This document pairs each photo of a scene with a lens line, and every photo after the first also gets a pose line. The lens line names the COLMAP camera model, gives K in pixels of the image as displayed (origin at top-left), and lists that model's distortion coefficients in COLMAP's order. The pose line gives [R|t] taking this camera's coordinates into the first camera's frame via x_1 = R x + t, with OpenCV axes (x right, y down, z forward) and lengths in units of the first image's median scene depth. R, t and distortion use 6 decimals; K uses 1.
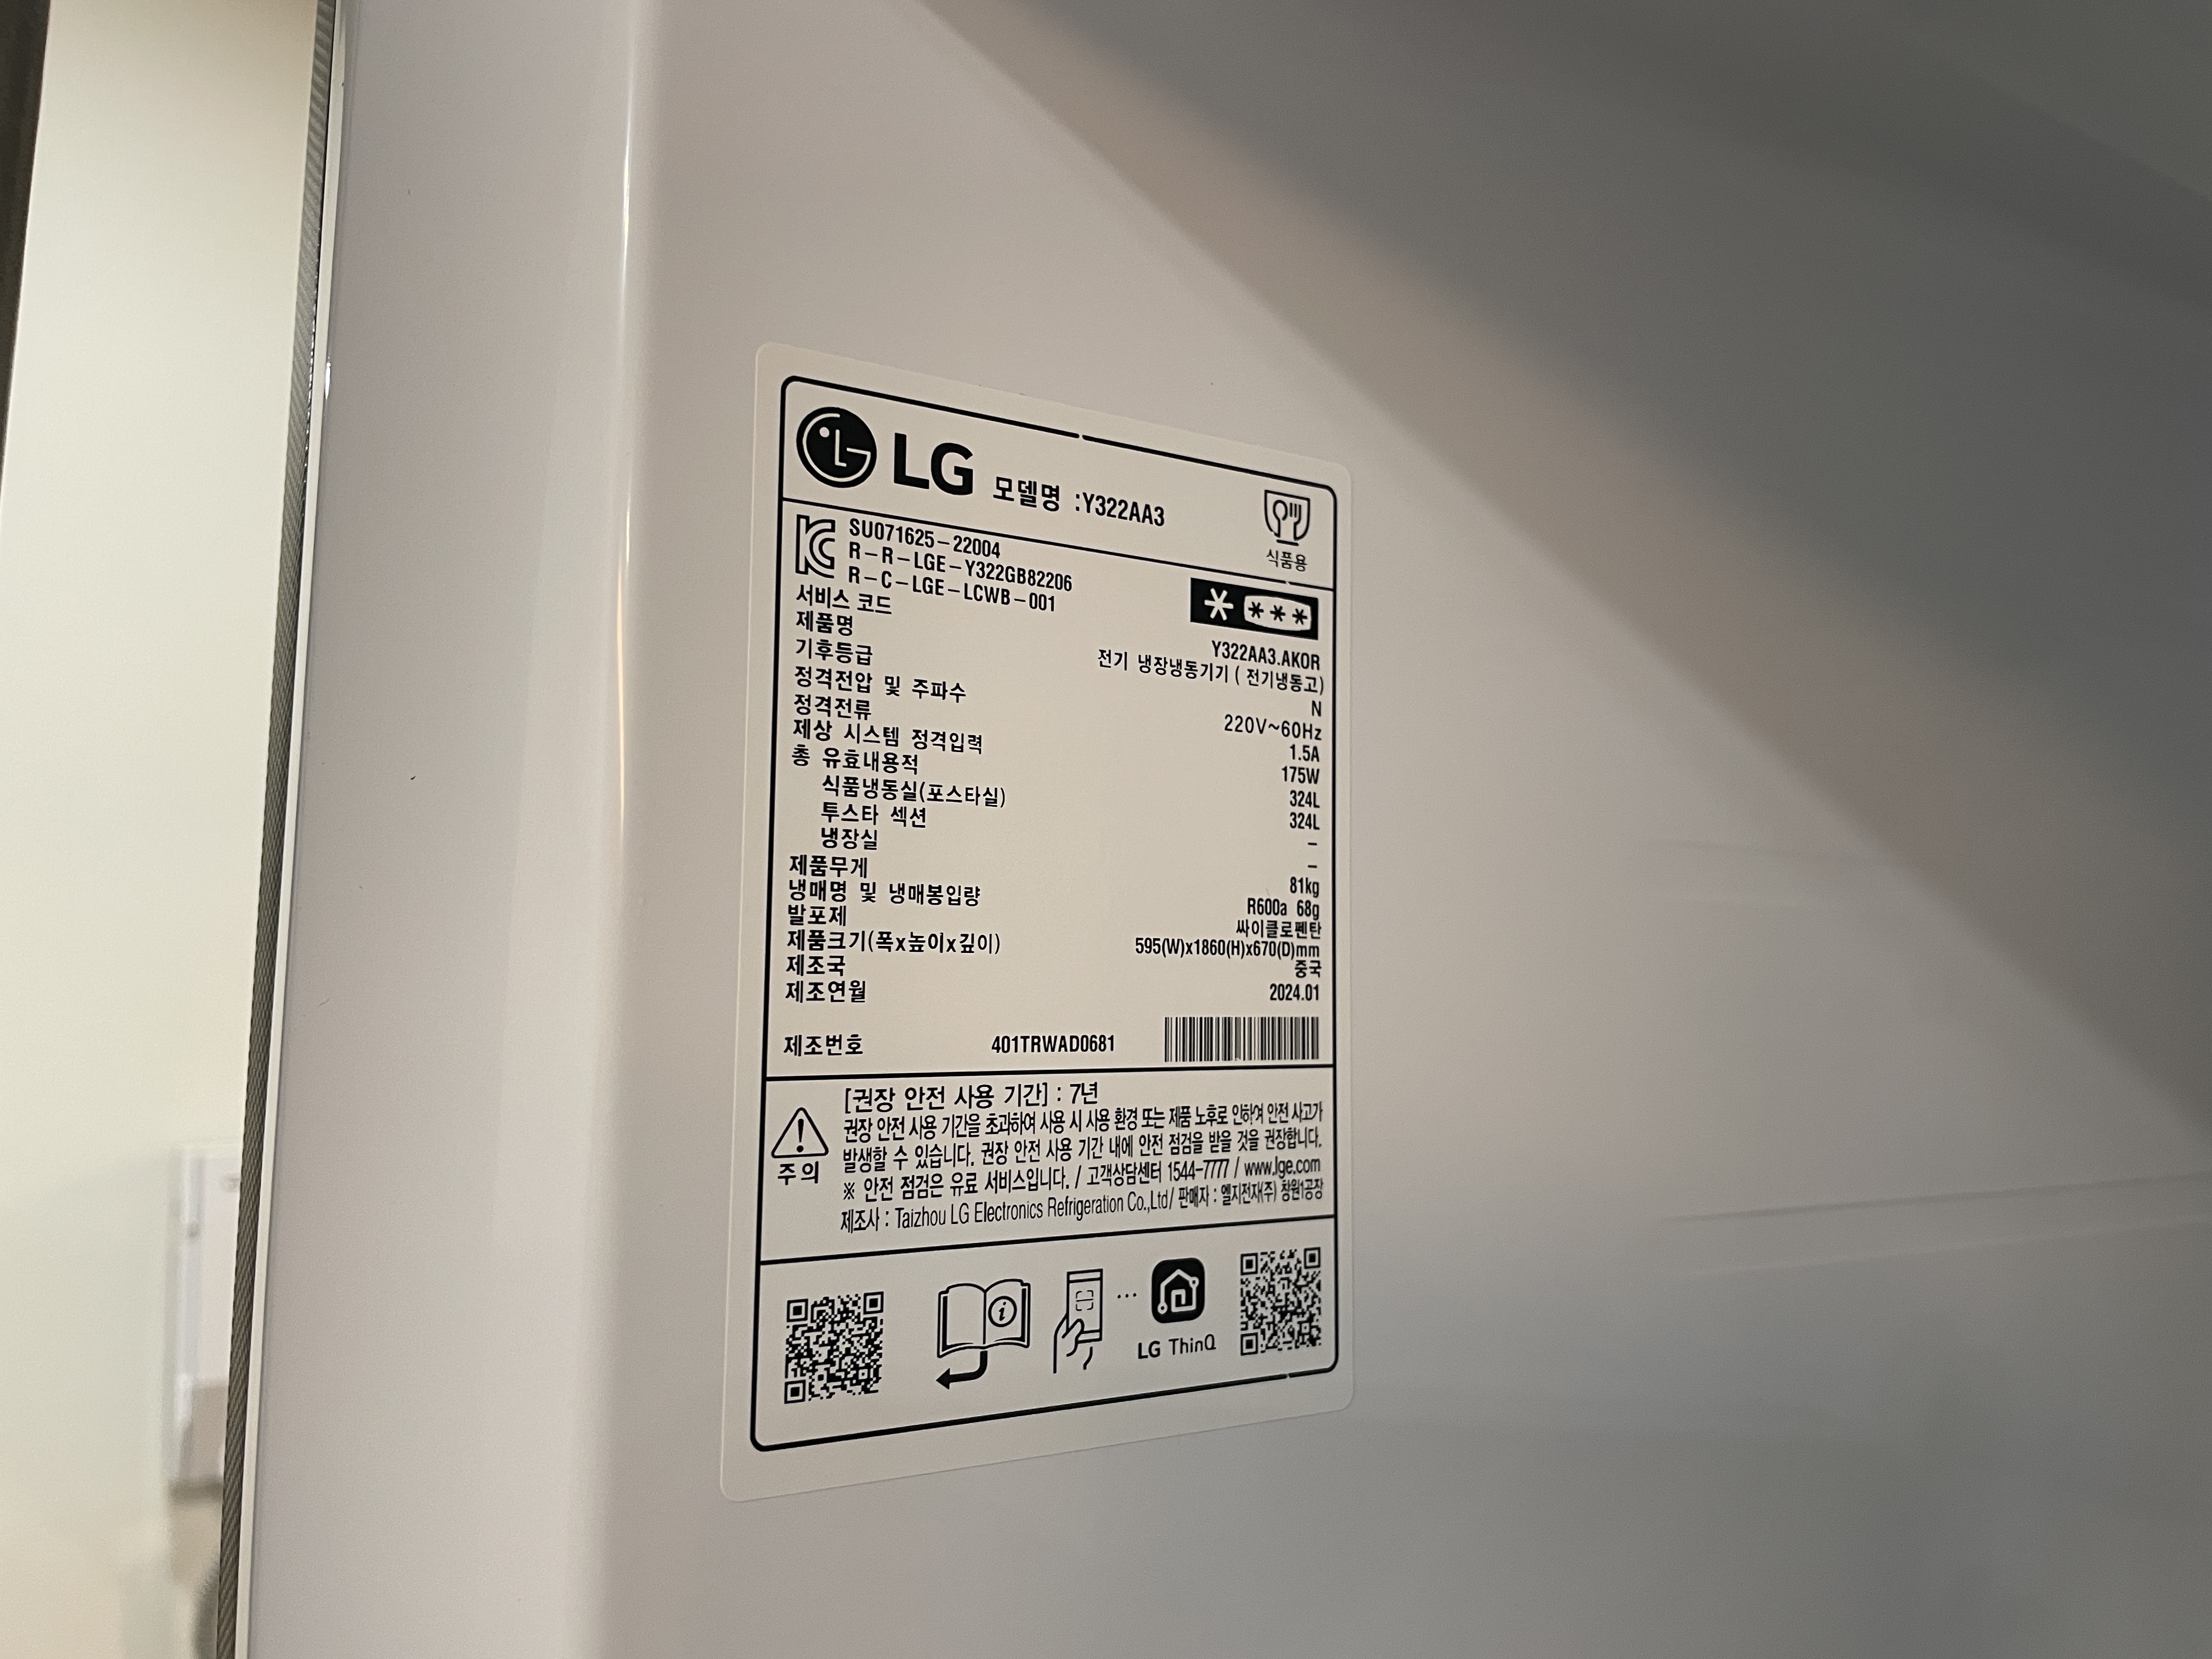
lens RADIAL K [[1675.6, 0, 1106.0], [0, 1675.6, 829.5], [0, 0, 1]] dist [0.116972, -0.150847]
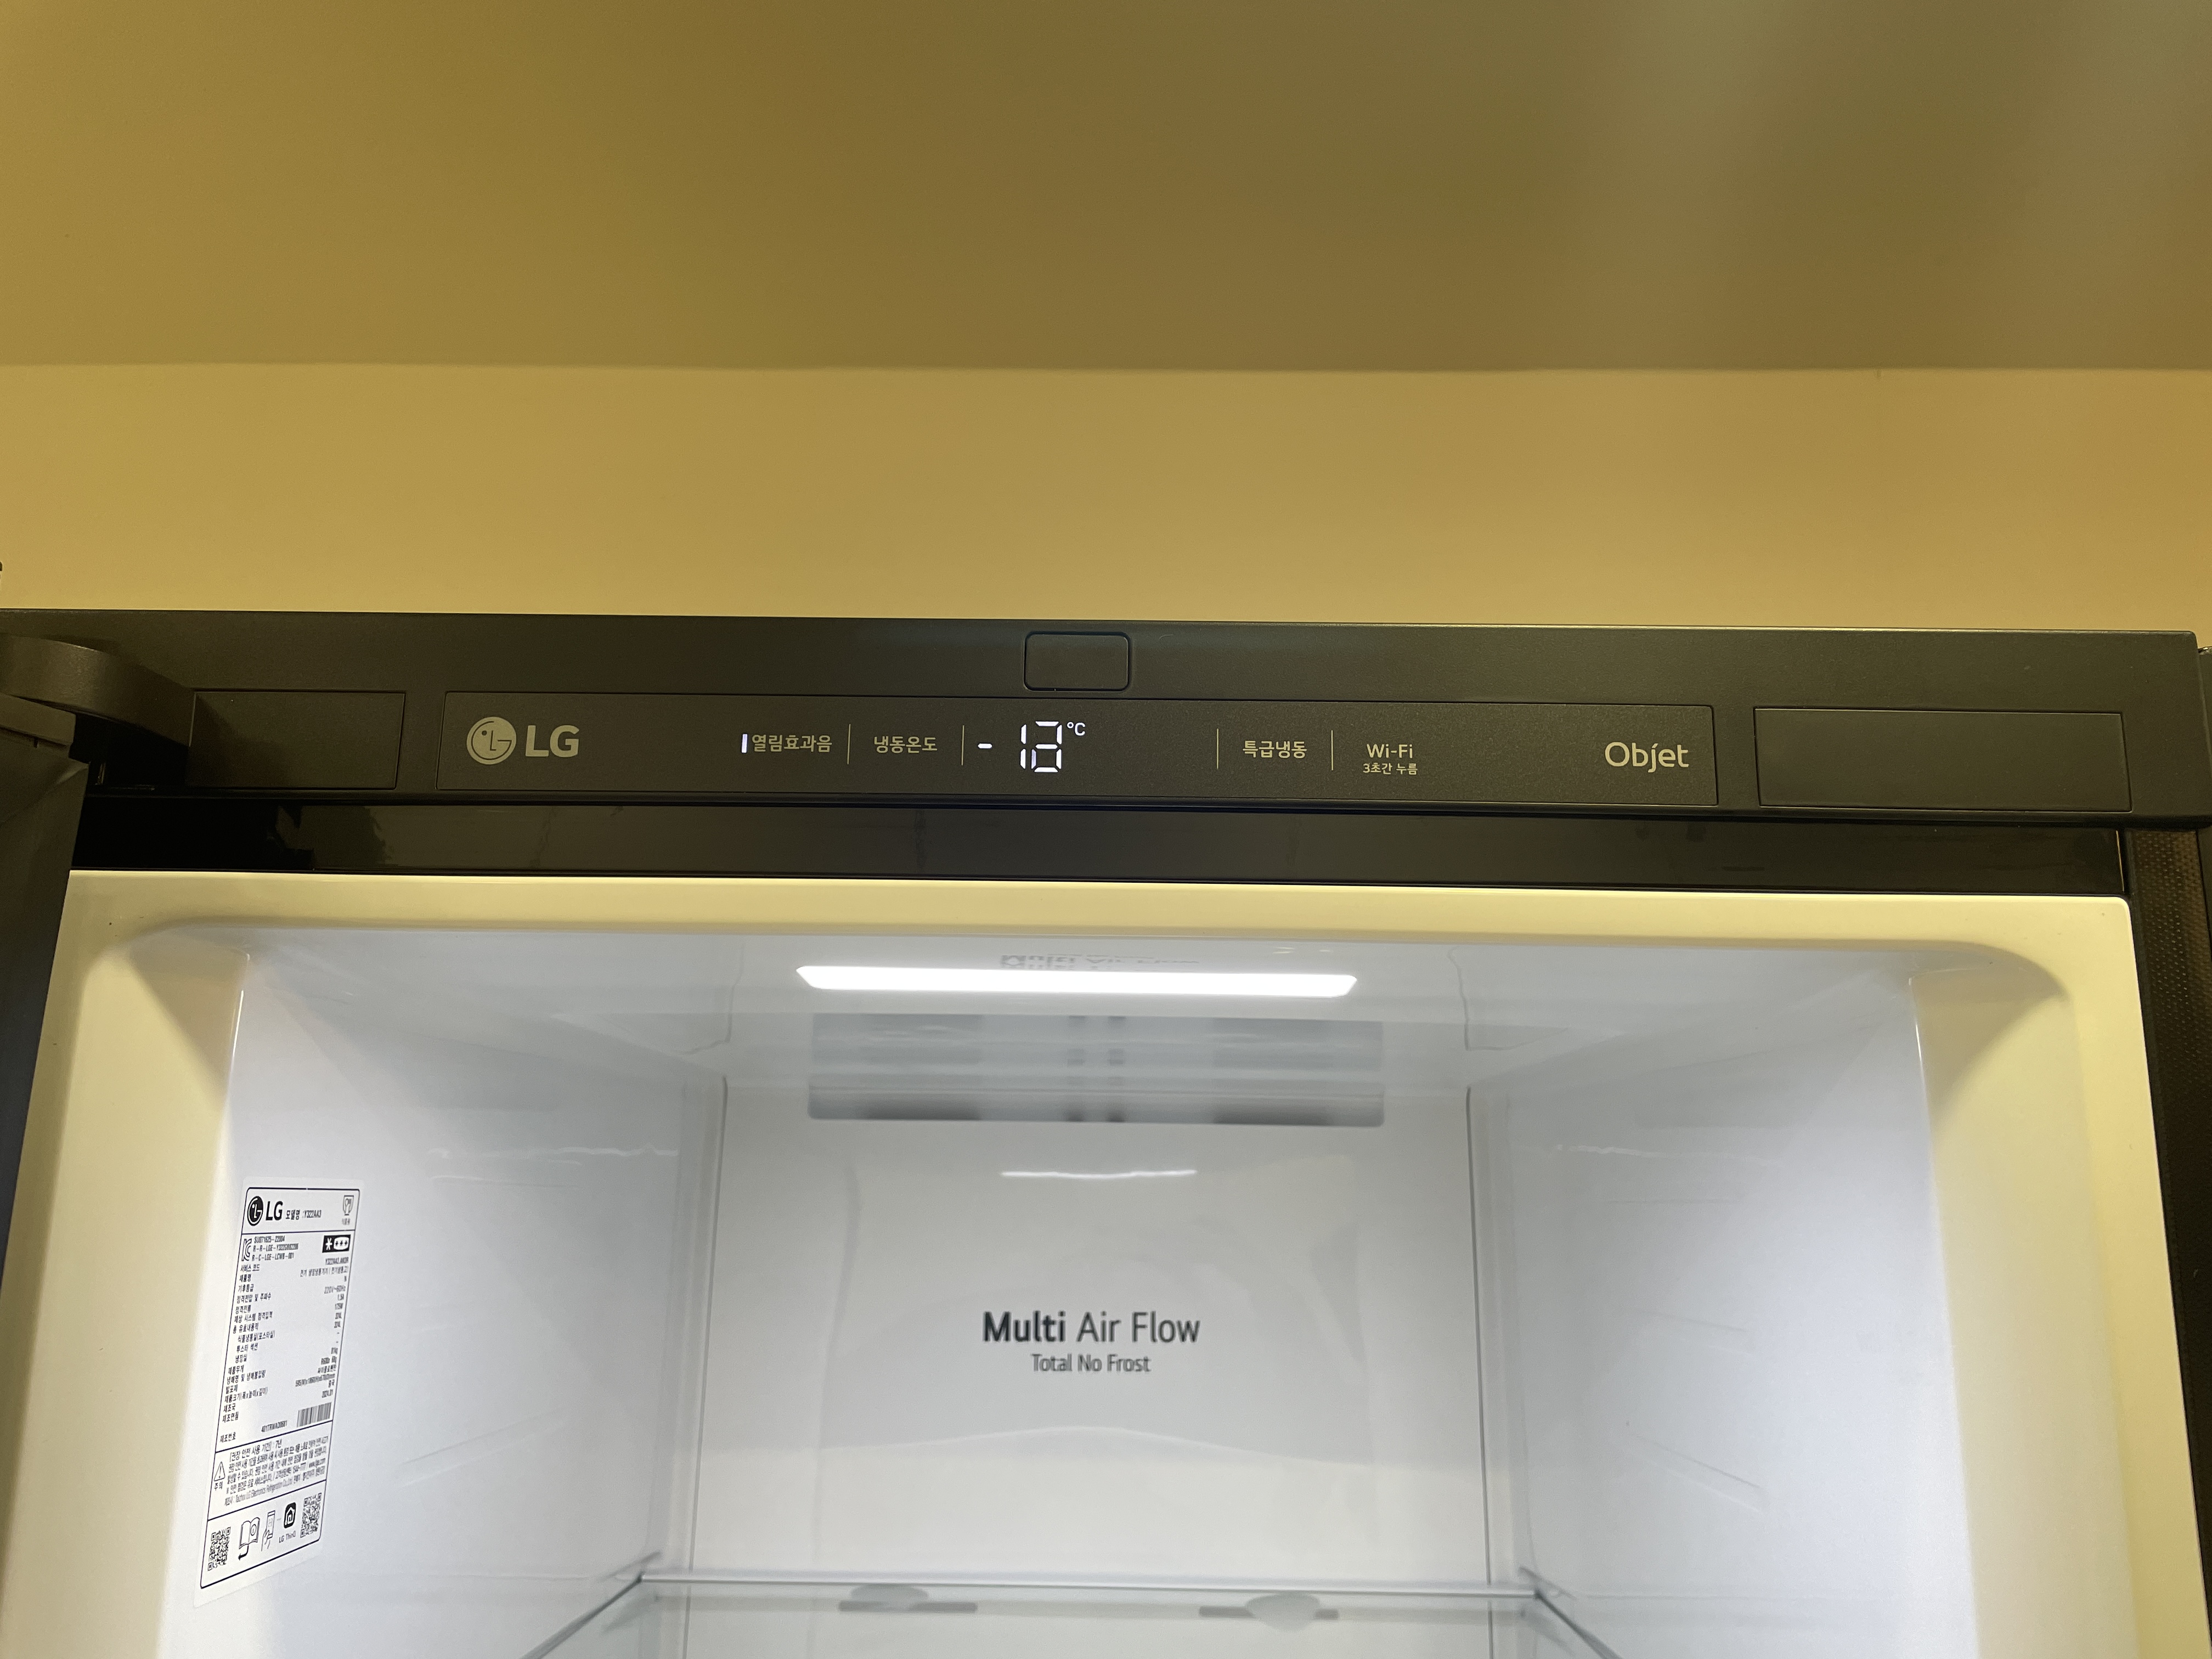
lens RADIAL K [[1675.6, 0, 1106.0], [0, 1675.6, 829.5], [0, 0, 1]] dist [0.116972, -0.150847]
pose [[0.520994, 0.180586, 0.834239, -1.700877], [-0.087488, 0.983514, -0.158261, -0.468207], [-0.849065, 0.009467, 0.528203, -1.507216]]
